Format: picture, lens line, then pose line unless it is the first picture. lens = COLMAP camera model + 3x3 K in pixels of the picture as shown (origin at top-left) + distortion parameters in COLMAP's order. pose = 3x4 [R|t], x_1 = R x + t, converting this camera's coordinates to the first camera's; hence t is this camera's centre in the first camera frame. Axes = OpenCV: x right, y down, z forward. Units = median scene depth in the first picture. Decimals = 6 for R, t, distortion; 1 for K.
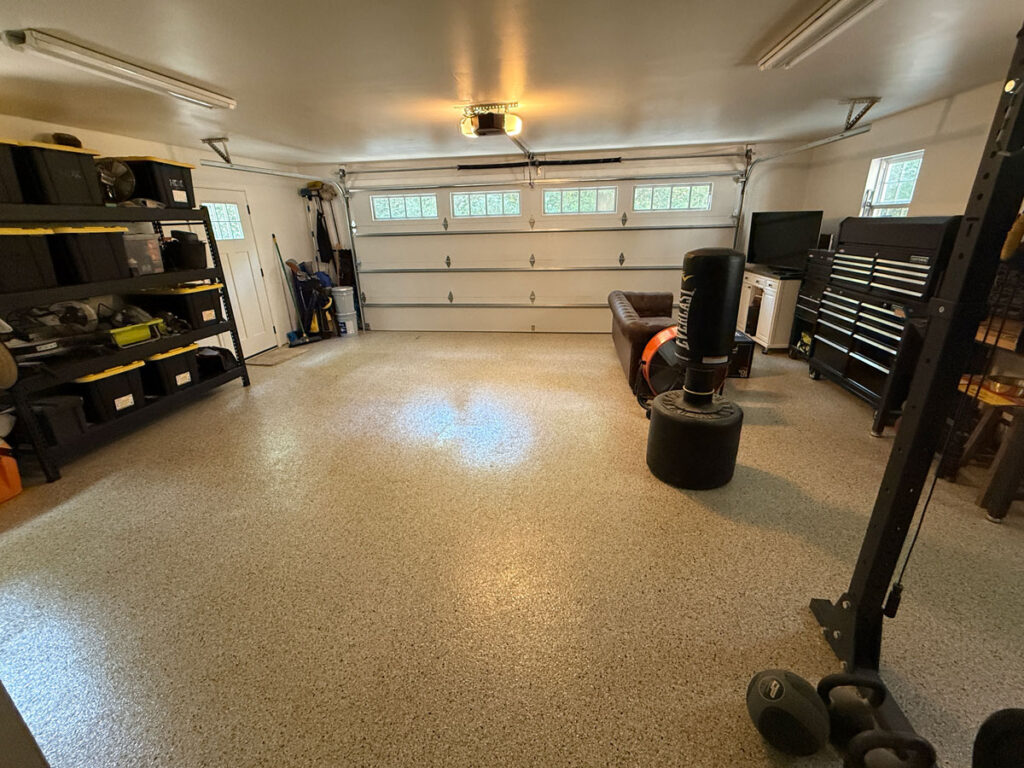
lens RADIAL K [[442.3, 0, 512.0], [0, 442.3, 384.0], [0, 0, 1]] dist [0.001121, 0.000377]
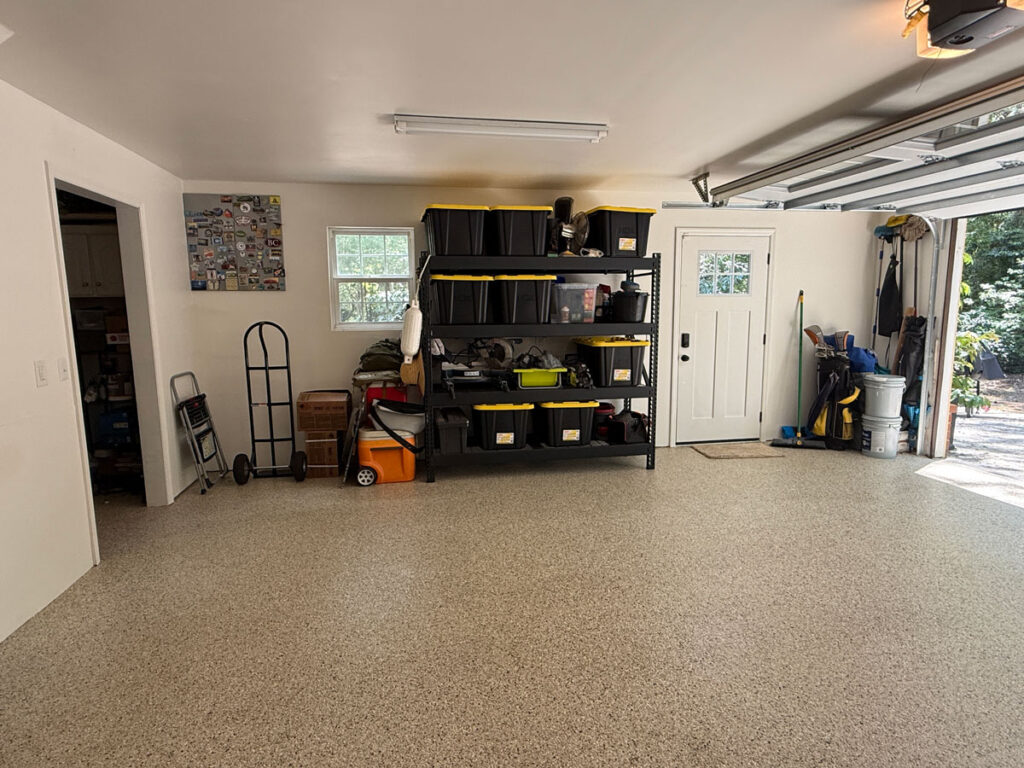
lens RADIAL K [[571.9, 0, 512.0], [0, 571.9, 384.0], [0, 0, 1]] dist [0.003193, 0.000337]
pose [[0.314522, 0.151029, -0.937159, 0.386991], [-0.326235, 0.944324, 0.042695, -0.153294], [0.891430, 0.292305, 0.346281, 0.566956]]
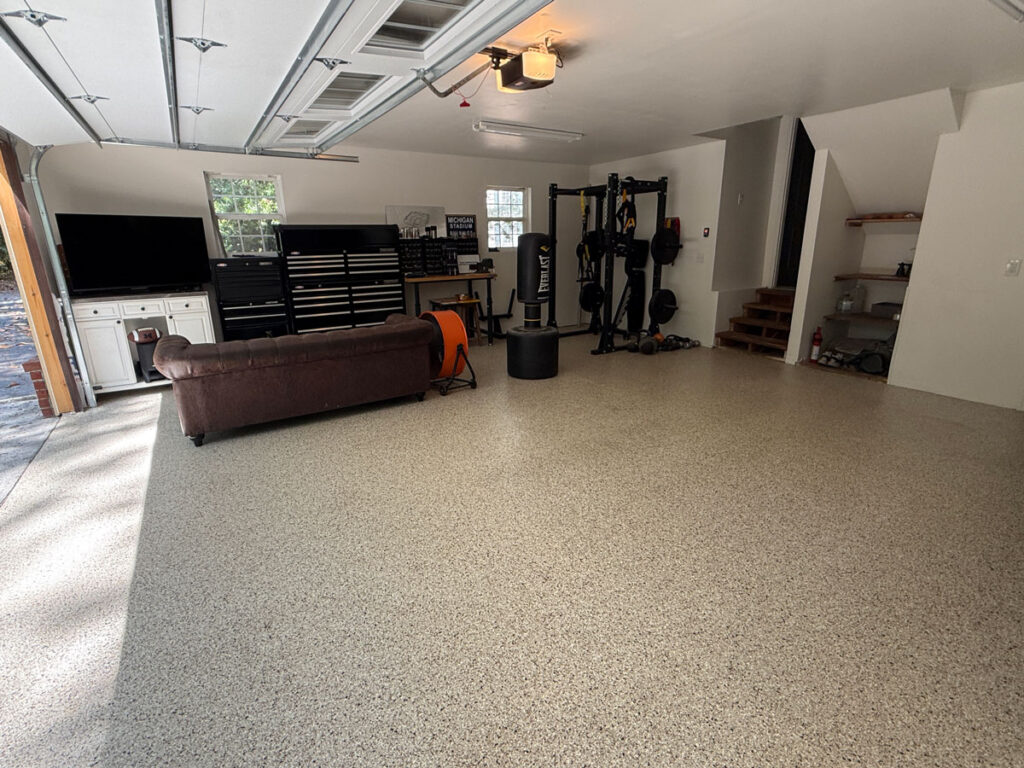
lens RADIAL K [[495.1, 0, 512.0], [0, 495.1, 384.0], [0, 0, 1]] dist [-0.000168, -0.000007]
pose [[-0.651591, -0.180276, 0.736838, -0.762819], [0.290977, 0.837649, 0.462253, -0.546592], [-0.700544, 0.515602, -0.493348, 1.732344]]
